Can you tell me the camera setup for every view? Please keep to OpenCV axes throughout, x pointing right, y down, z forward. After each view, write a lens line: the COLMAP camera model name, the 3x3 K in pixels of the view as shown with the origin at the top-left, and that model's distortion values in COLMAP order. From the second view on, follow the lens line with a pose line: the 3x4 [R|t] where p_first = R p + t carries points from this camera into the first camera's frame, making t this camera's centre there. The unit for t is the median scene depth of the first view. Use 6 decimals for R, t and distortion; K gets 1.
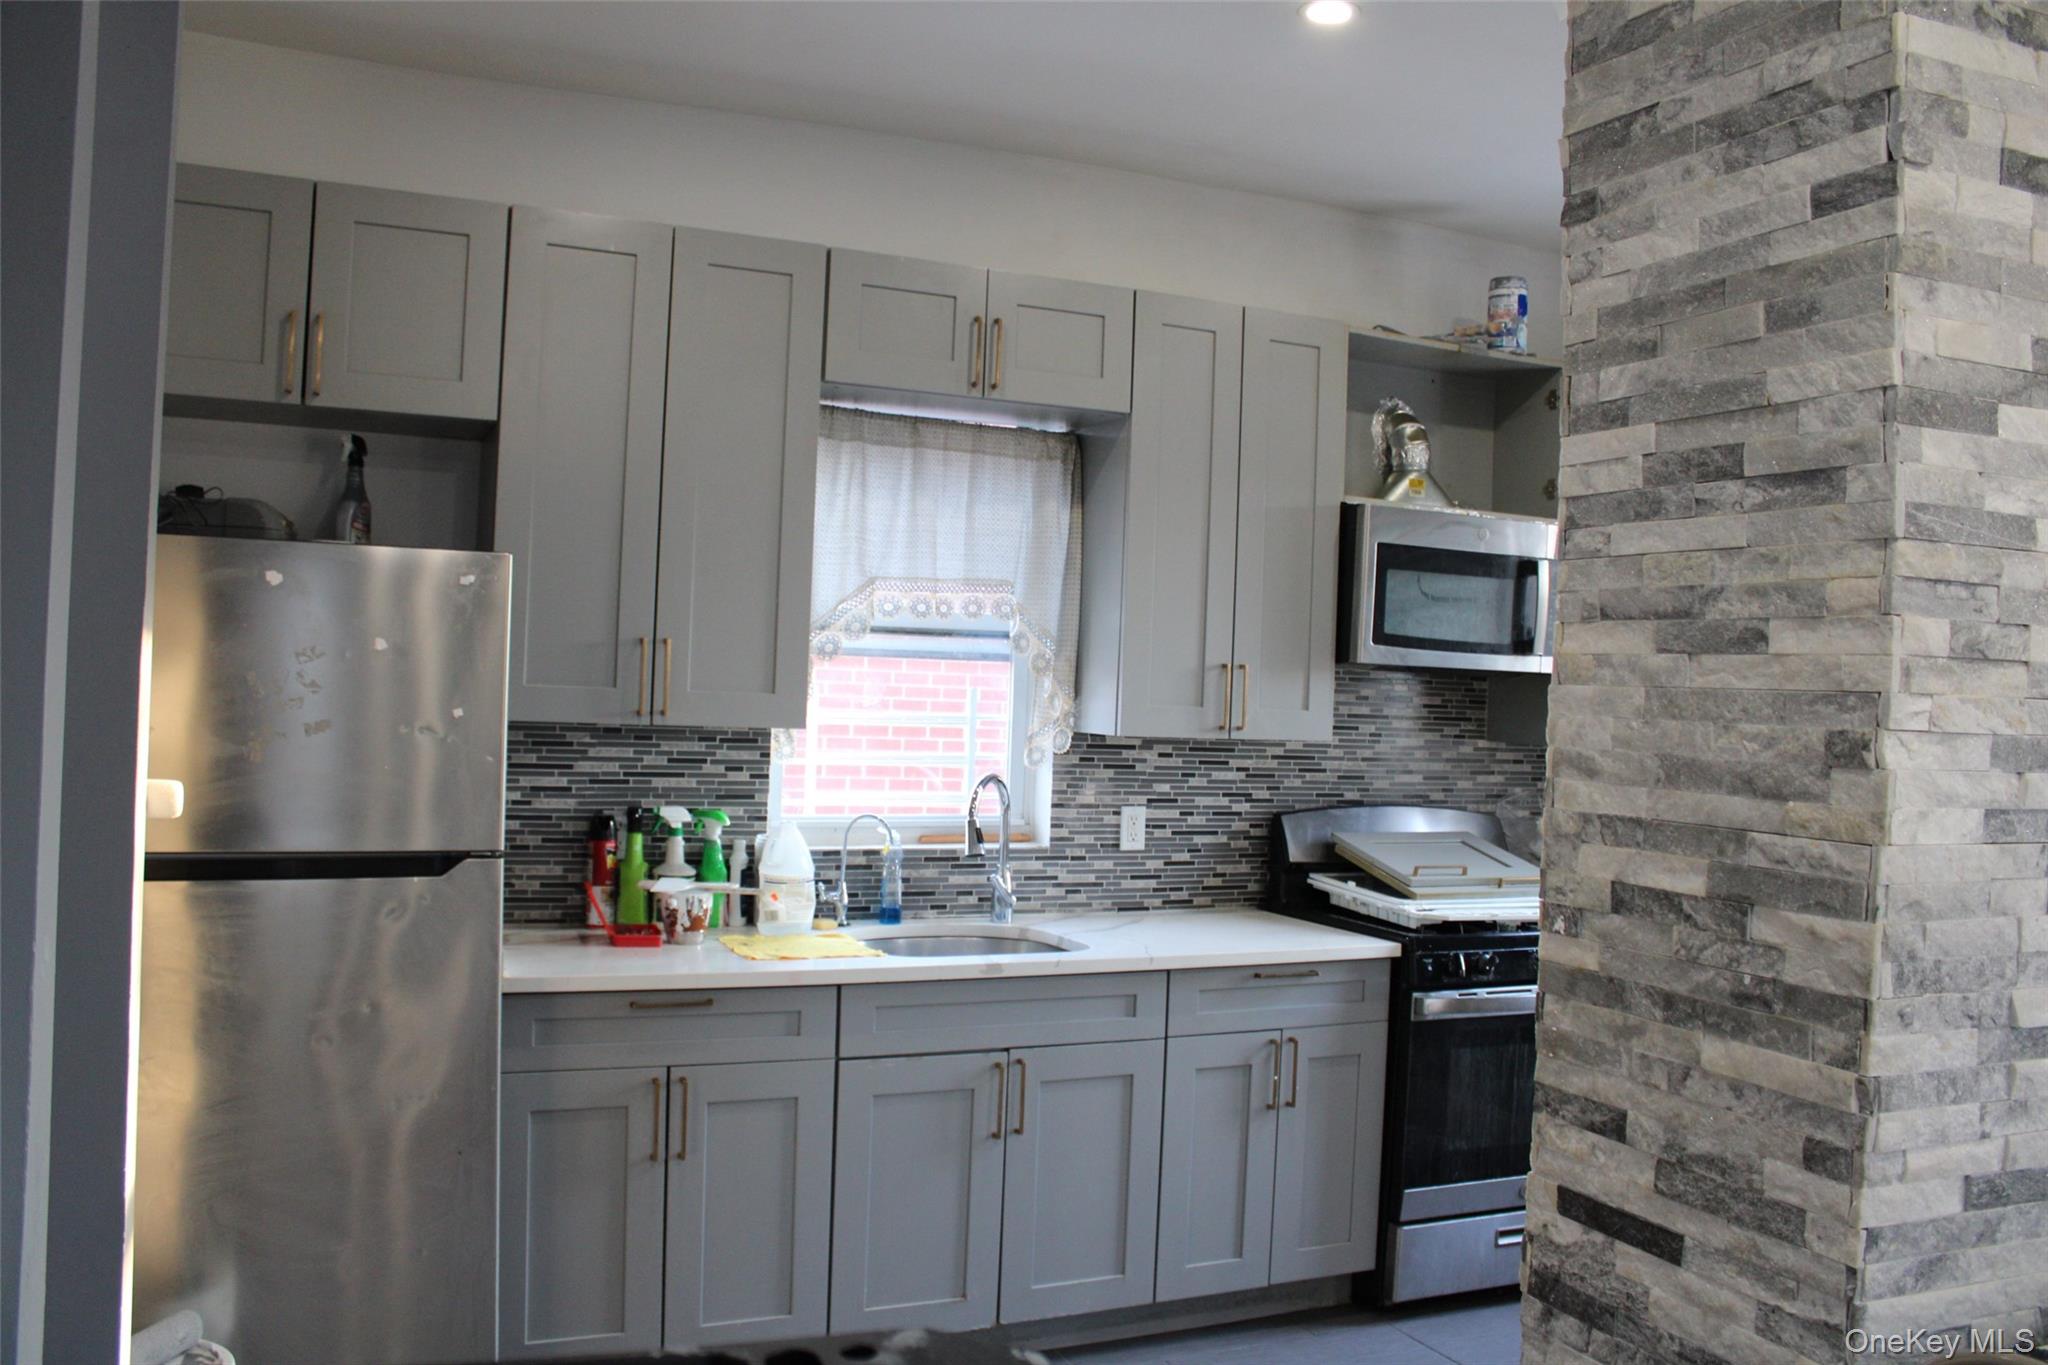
lens RADIAL K [[1690.6, 0, 1027.5], [0, 1690.6, 677.1], [0, 0, 1]] dist [-0.085810, 0.014959]
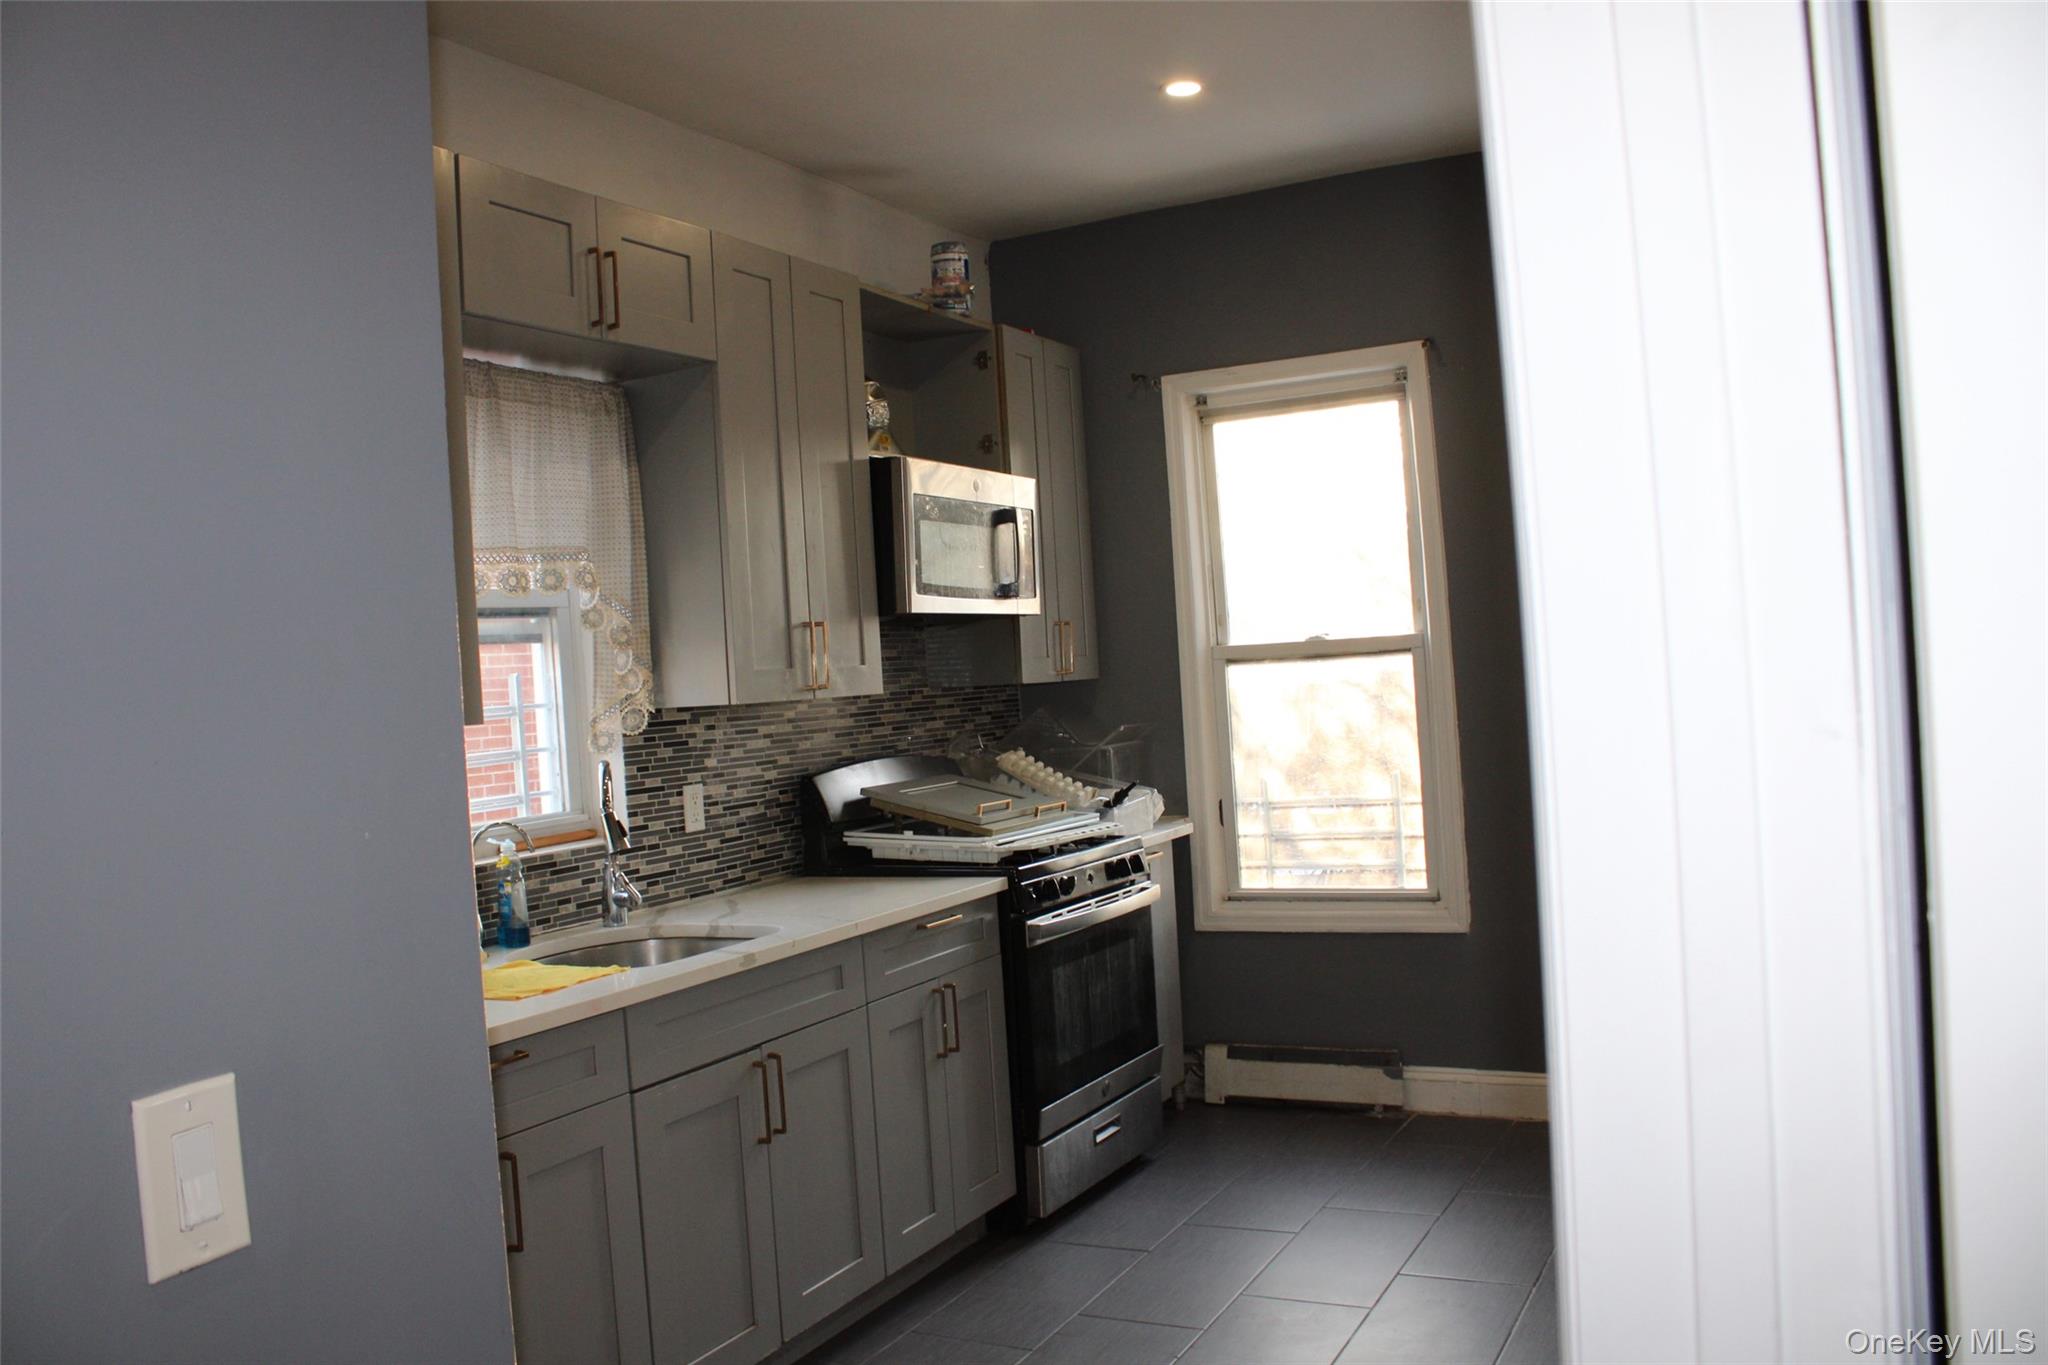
lens RADIAL K [[1690.6, 0, 1027.1], [0, 1690.6, 674.9], [0, 0, 1]] dist [-0.085810, 0.014959]
pose [[0.796337, -0.086878, 0.598582, -0.362222], [0.086151, 0.995833, 0.029922, 0.003961], [-0.598687, 0.027741, 0.800503, 0.146167]]
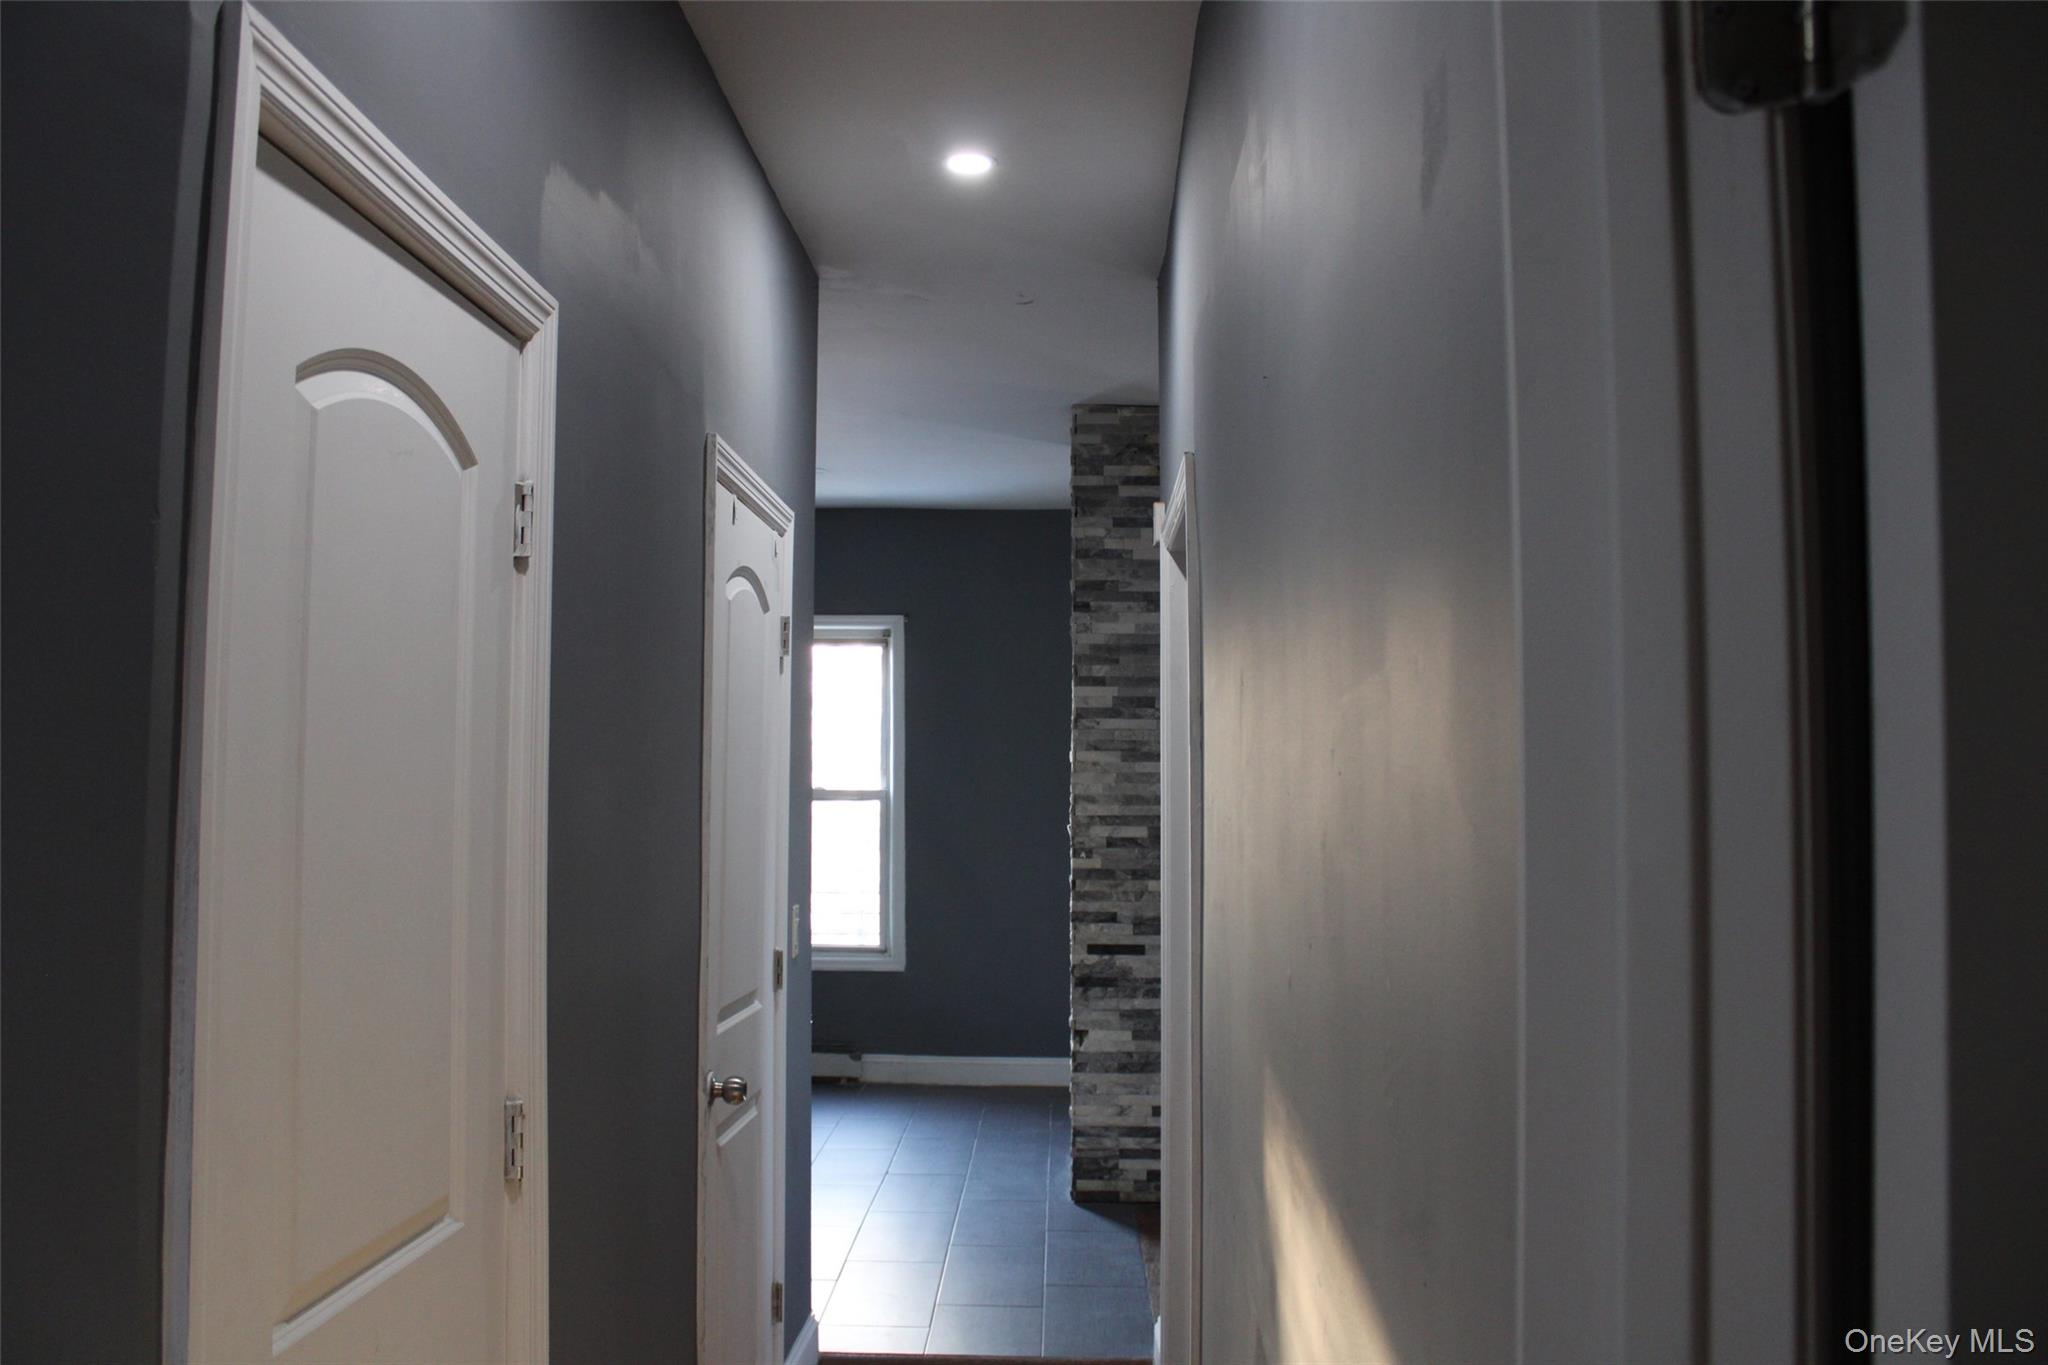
lens RADIAL K [[1690.6, 0, 1025.3], [0, 1690.6, 687.7], [0, 0, 1]] dist [-0.085810, 0.014959]
pose [[0.445567, 0.023451, 0.894942, -1.165950], [0.004314, 0.999589, -0.028341, -0.029438], [-0.895238, 0.016489, 0.445282, -0.110065]]
